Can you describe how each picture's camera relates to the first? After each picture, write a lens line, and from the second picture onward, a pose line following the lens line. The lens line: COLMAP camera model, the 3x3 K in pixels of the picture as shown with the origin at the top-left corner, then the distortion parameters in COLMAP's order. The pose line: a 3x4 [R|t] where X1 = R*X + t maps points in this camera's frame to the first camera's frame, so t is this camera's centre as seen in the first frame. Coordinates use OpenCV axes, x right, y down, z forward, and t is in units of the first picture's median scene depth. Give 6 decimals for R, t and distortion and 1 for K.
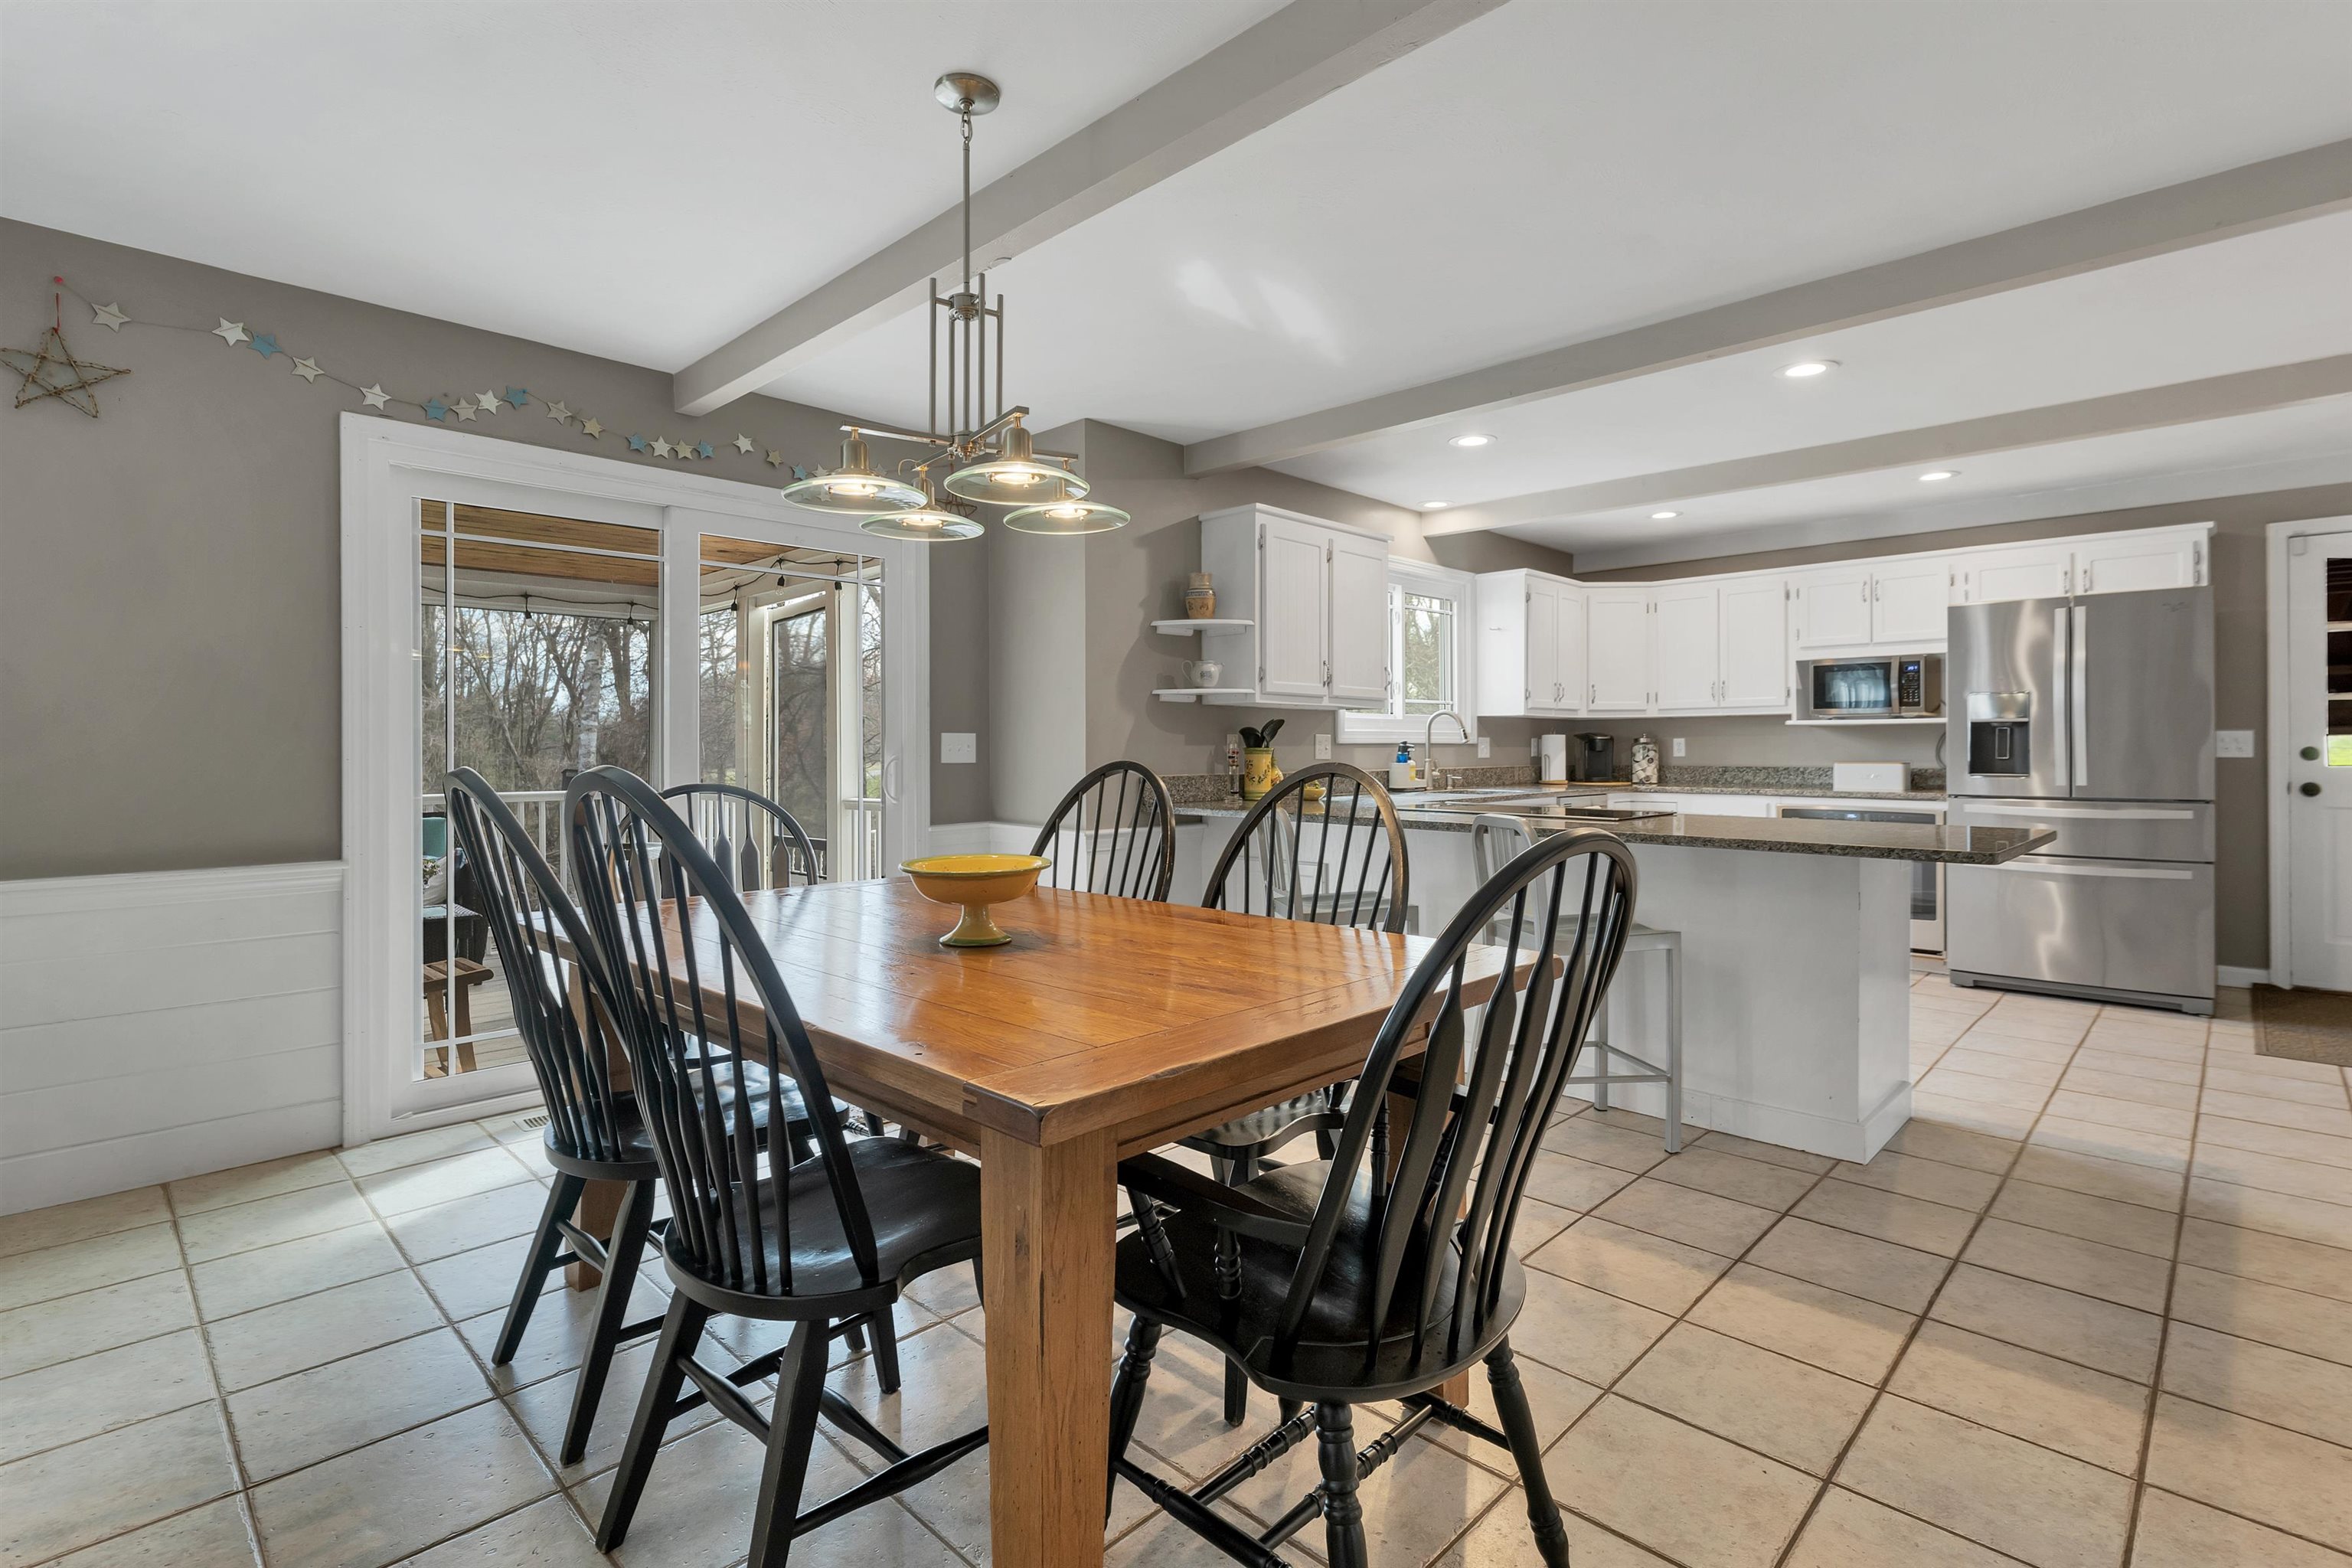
lens RADIAL K [[1094.6, 0, 1174.8], [0, 1094.6, 767.7], [0, 0, 1]] dist [0.000320, 0.000085]
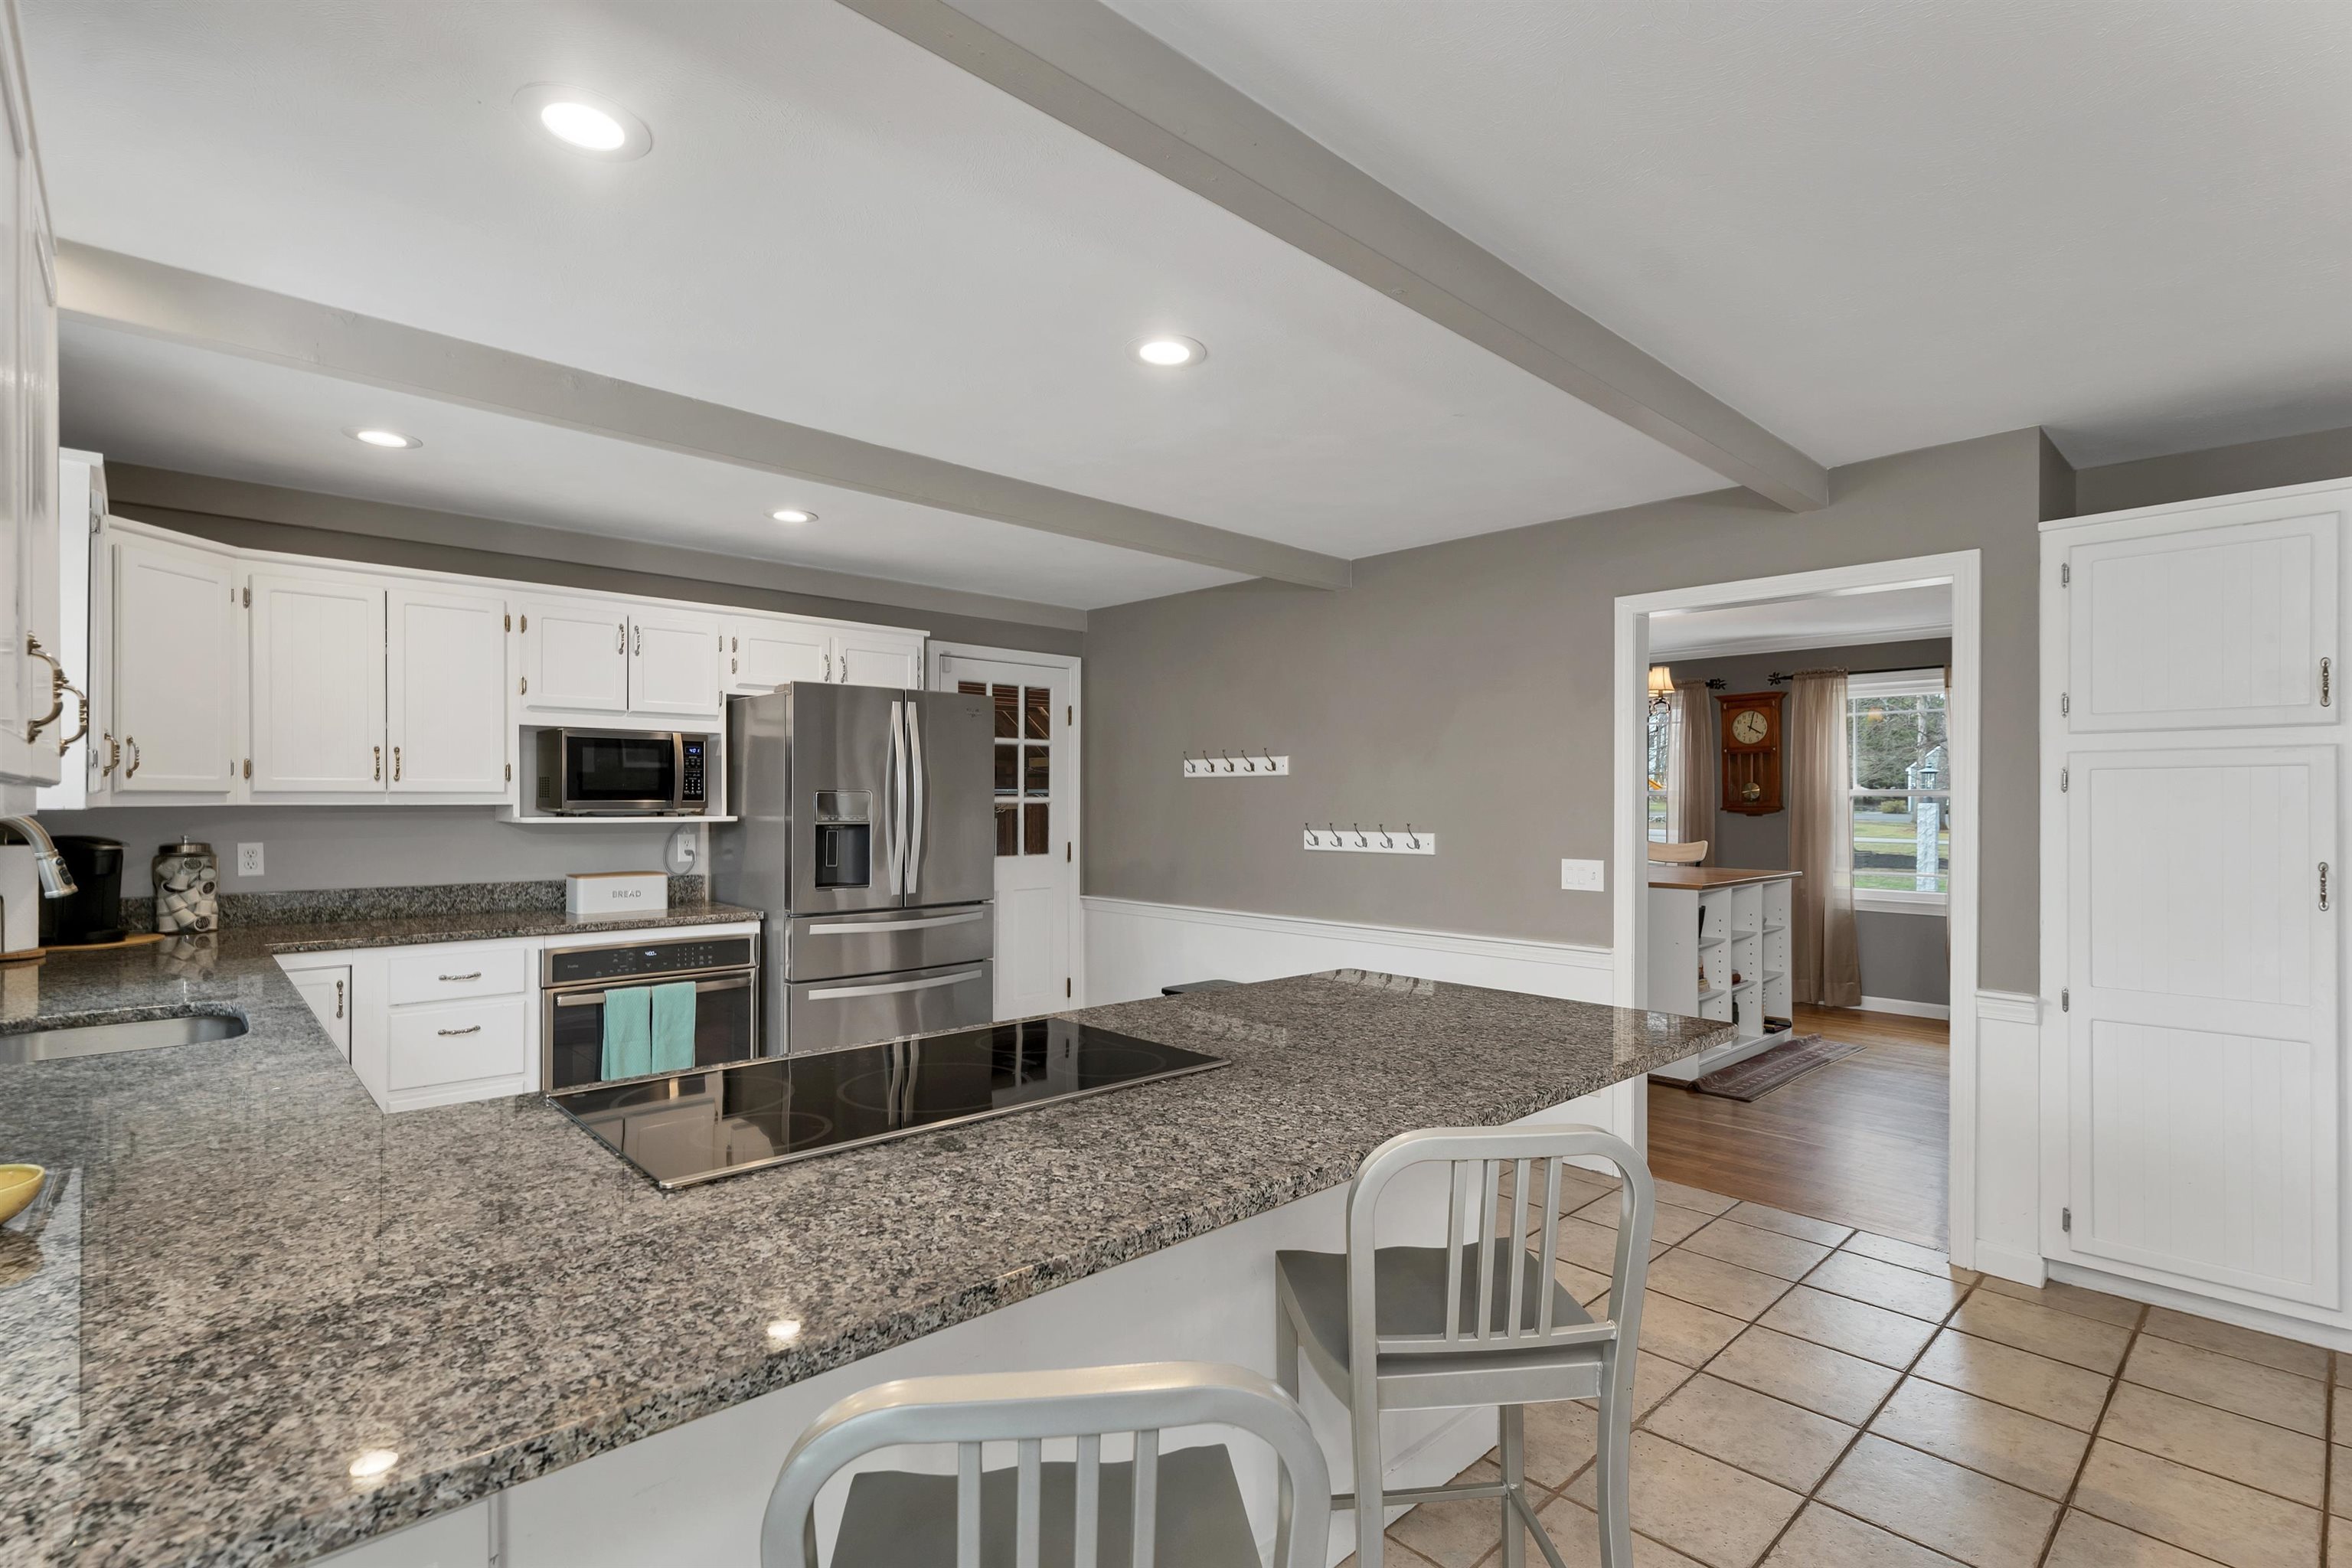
lens RADIAL K [[1081.1, 0, 1169.2], [0, 1081.1, 795.1], [0, 0, 1]] dist [-0.000255, -0.000097]
pose [[0.051777, 0.006651, 0.998637, -0.061085], [0.011860, 0.999903, -0.007274, -0.045622], [-0.998588, 0.012221, 0.051693, 0.570675]]
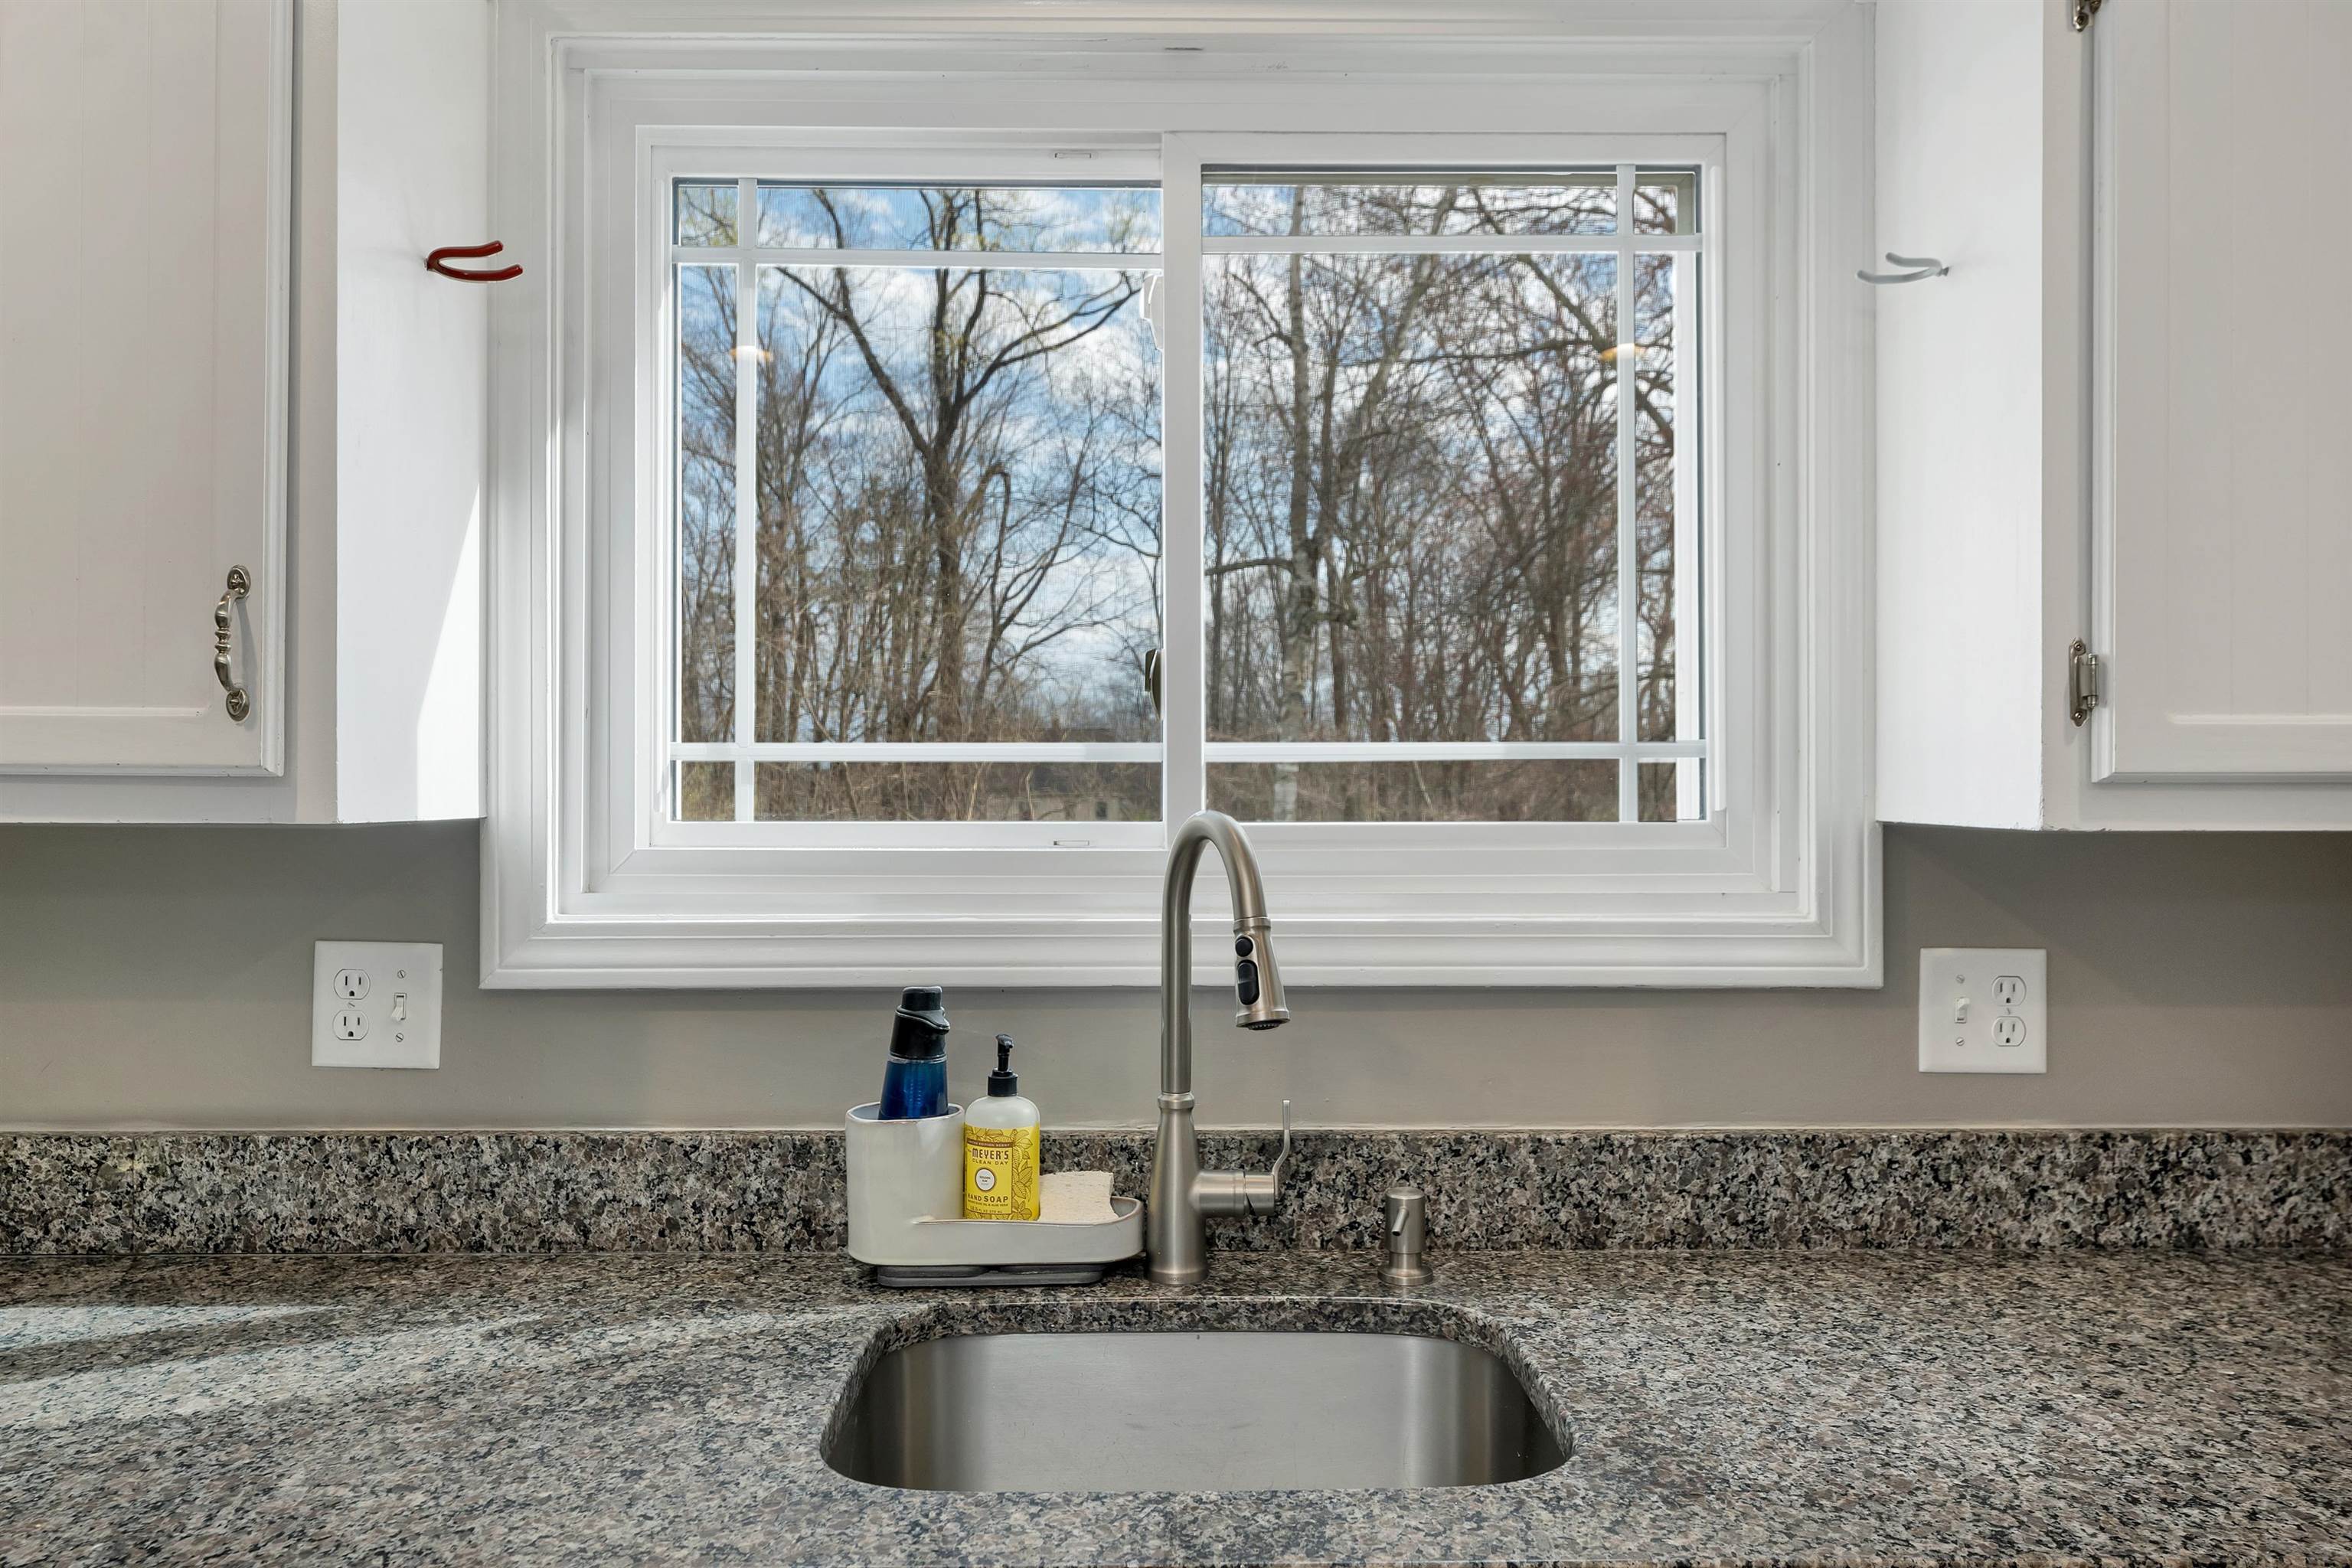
lens RADIAL K [[1634.2, 0, 1170.9], [0, 1634.2, 798.3], [0, 0, 1]] dist [-0.002453, 0.000952]
pose [[0.706725, 0.005690, -0.707465, 0.387208], [-0.013507, 0.999894, -0.005452, -0.049398], [0.707359, 0.013409, 0.706727, 0.771366]]
